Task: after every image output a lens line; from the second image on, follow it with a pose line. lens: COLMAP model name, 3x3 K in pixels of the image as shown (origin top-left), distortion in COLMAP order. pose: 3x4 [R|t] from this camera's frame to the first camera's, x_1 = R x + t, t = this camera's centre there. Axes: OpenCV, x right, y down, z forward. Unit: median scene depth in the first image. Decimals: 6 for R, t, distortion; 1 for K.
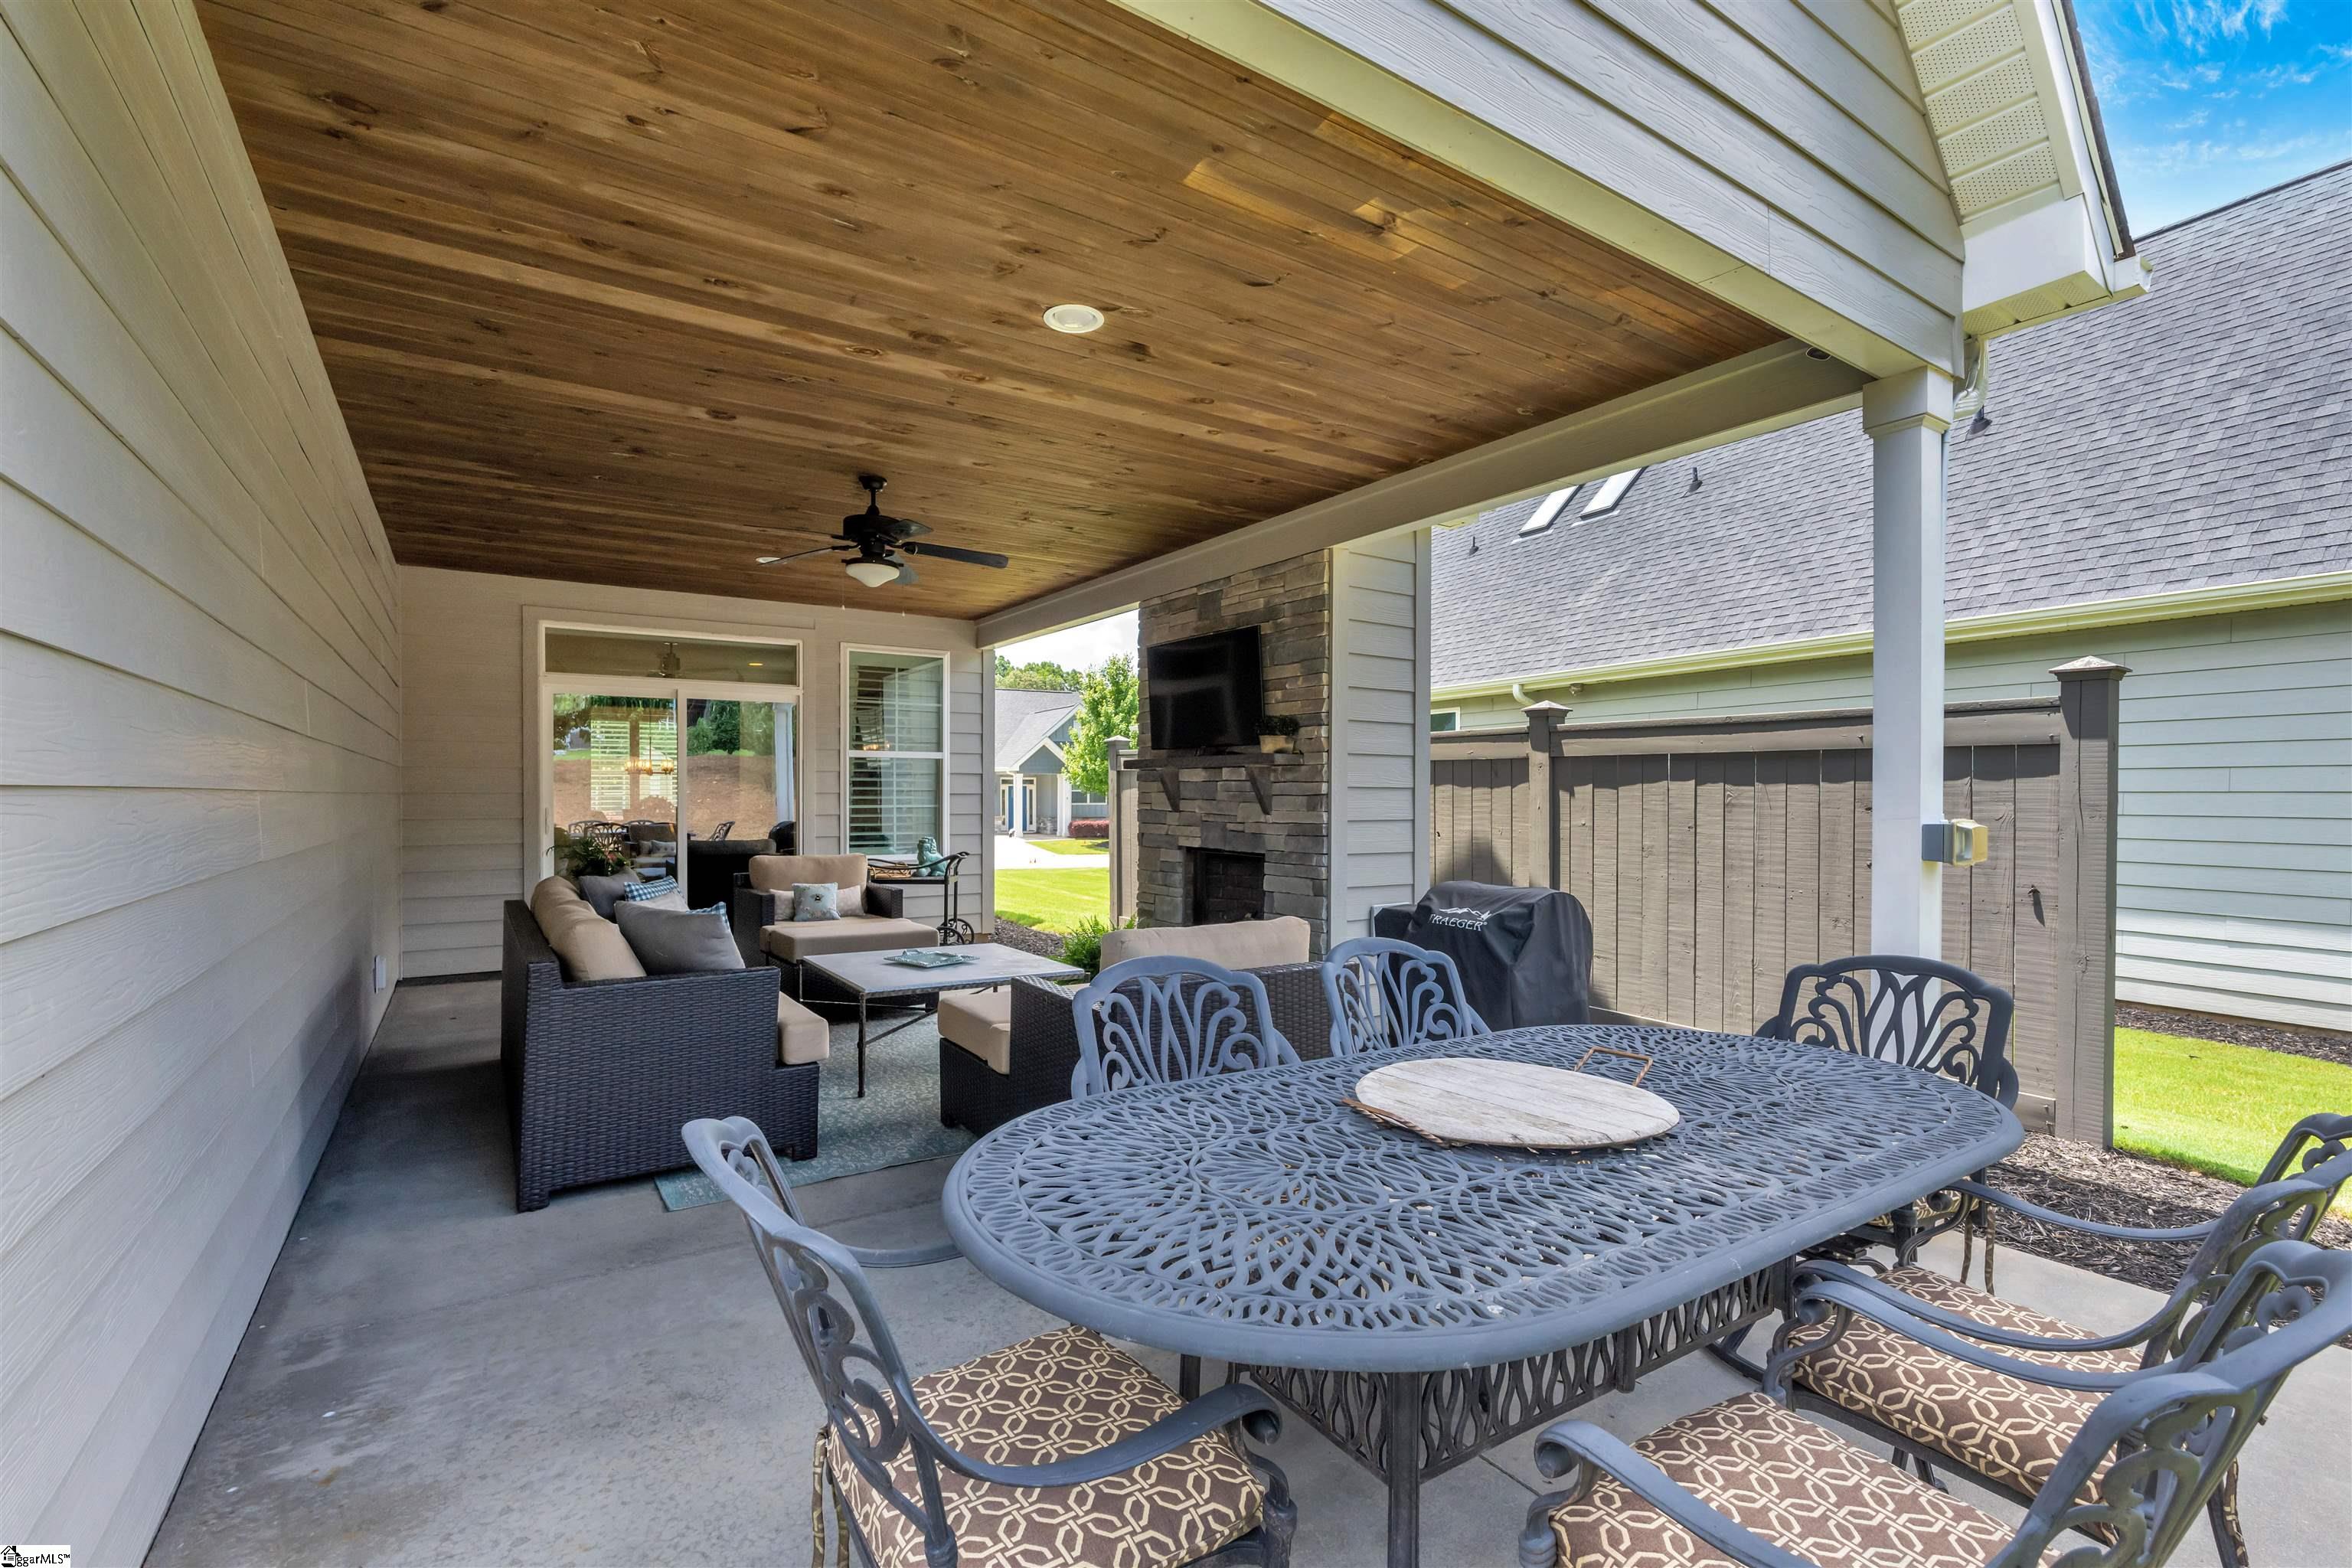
lens RADIAL K [[1024.0, 0, 1157.3], [0, 1024.0, 794.8], [0, 0, 1]] dist [-0.005762, -0.000296]
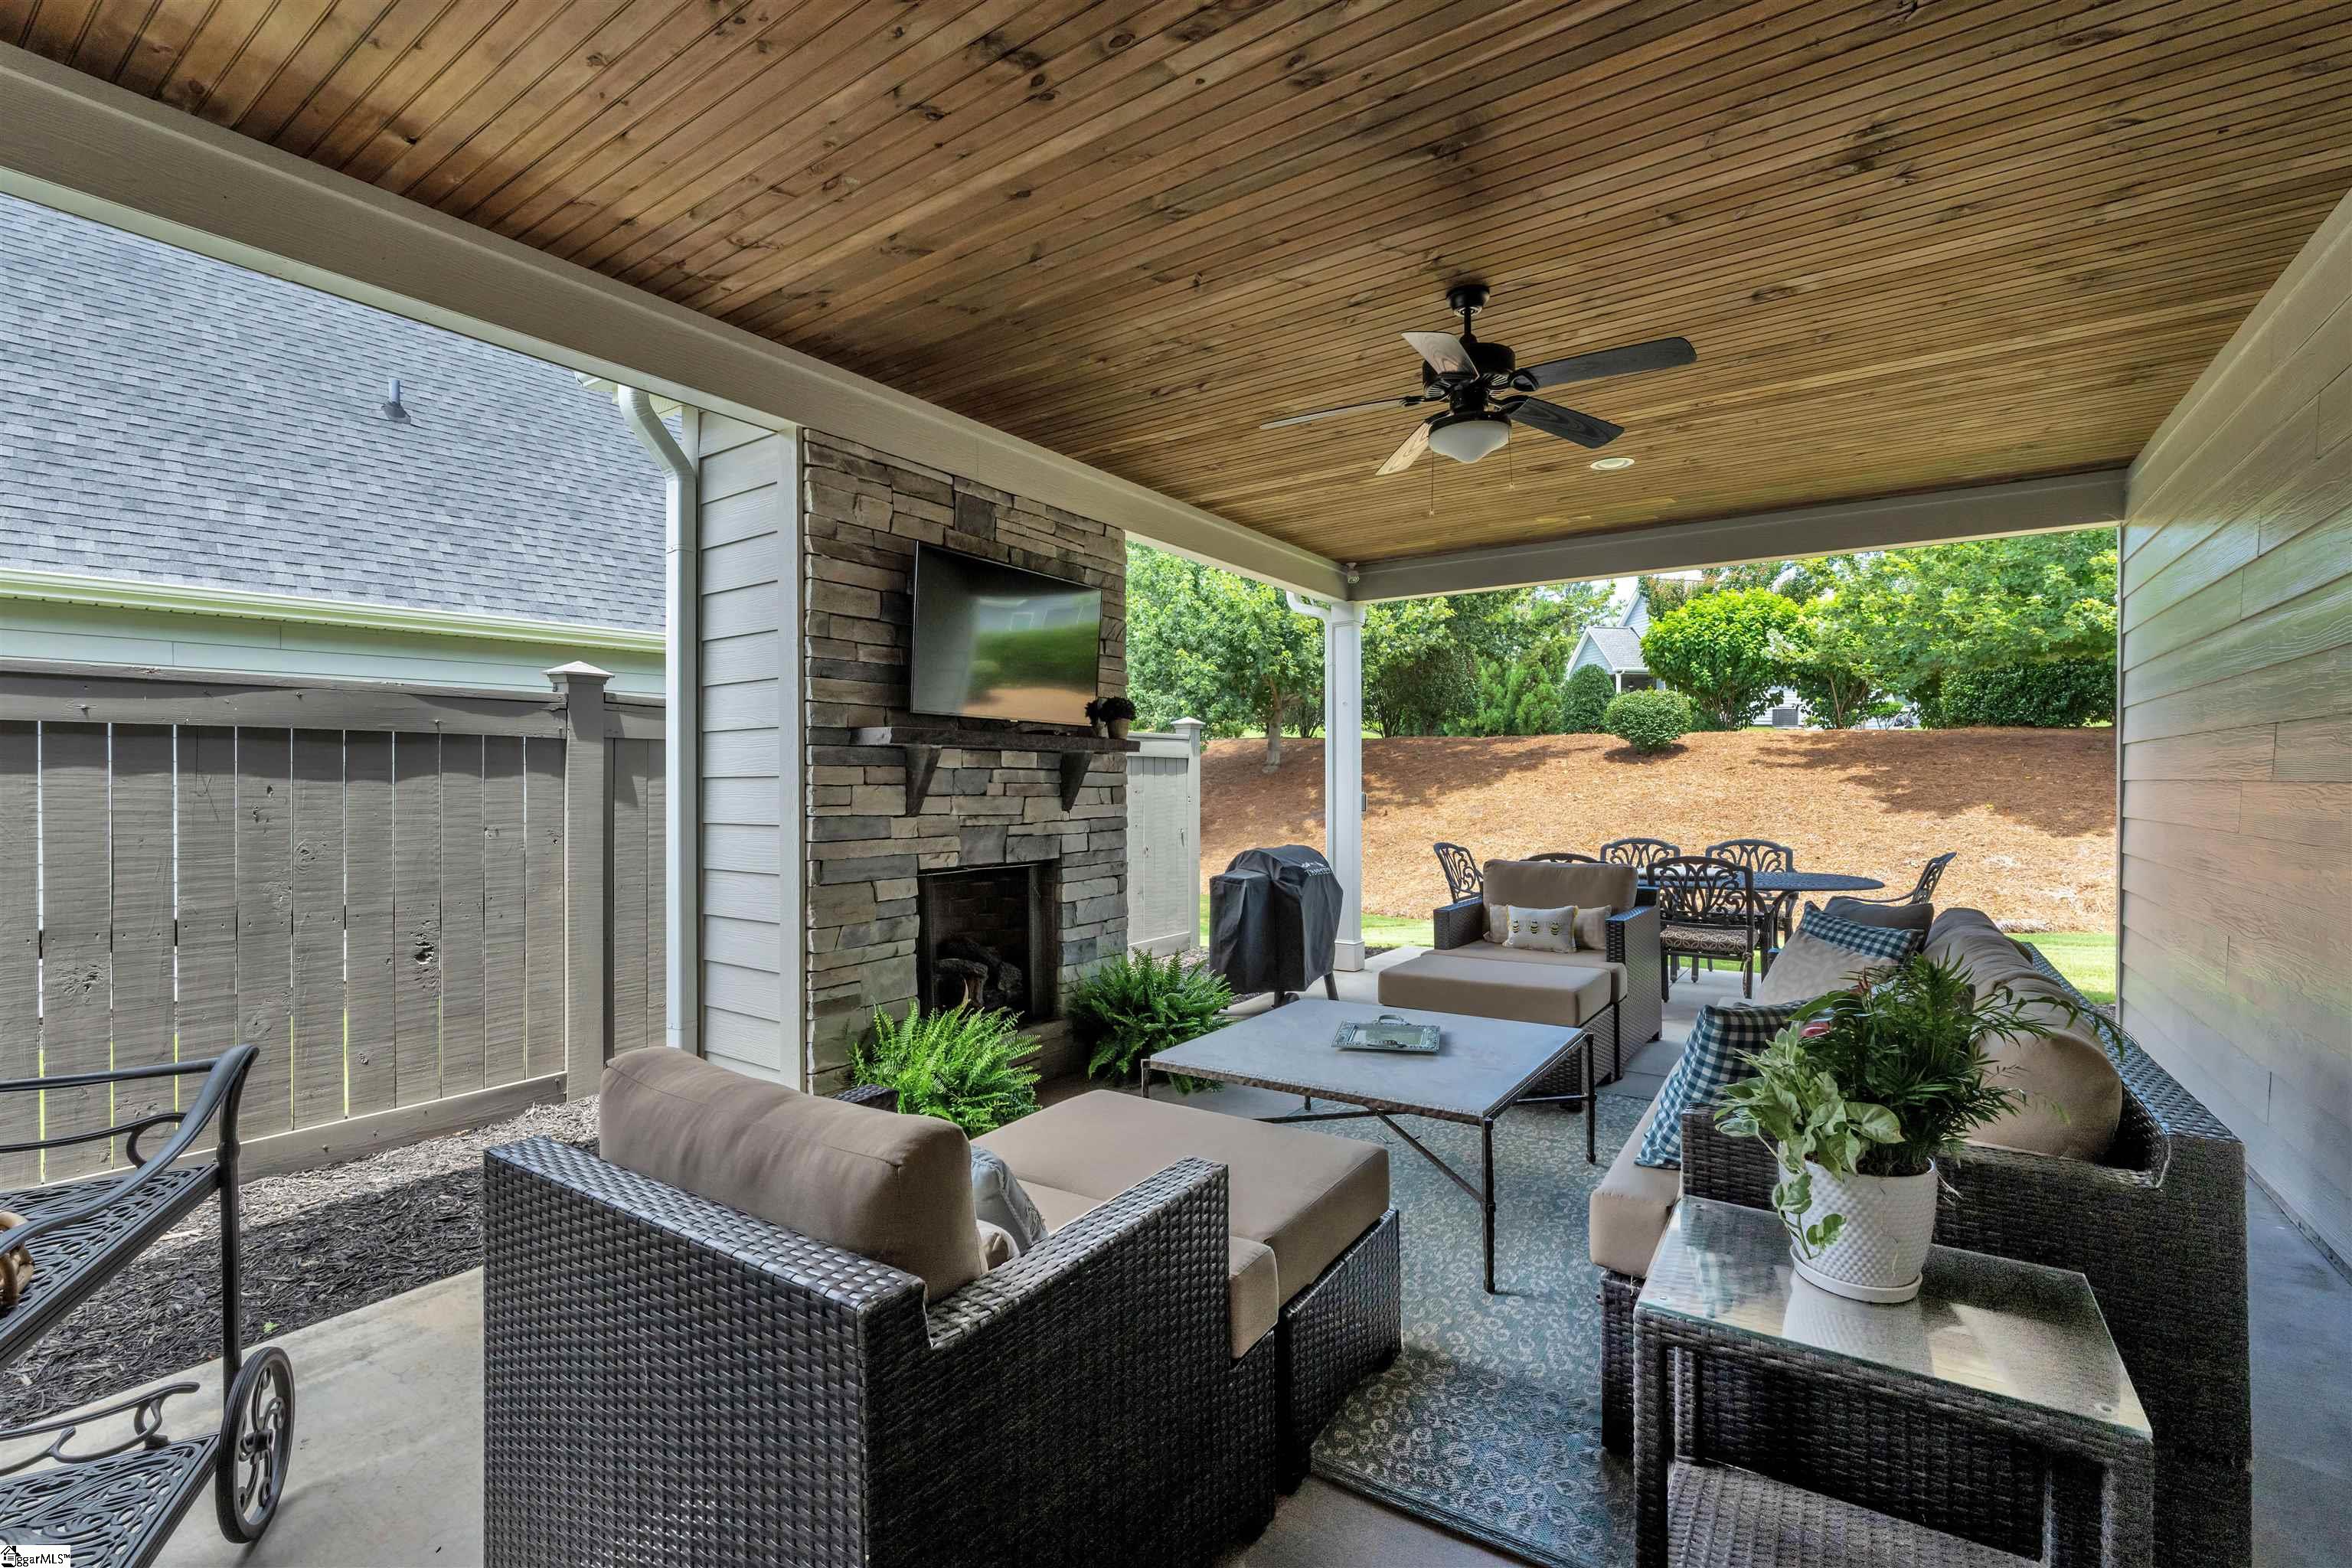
lens RADIAL K [[1024.0, 0, 1169.1], [0, 1024.0, 780.5], [0, 0, 1]] dist [-0.005762, -0.000296]
pose [[-0.376907, 0.000755, 0.926251, -0.661938], [0.005544, 0.999984, 0.001440, -0.005604], [-0.926234, 0.005678, -0.376905, 1.175699]]
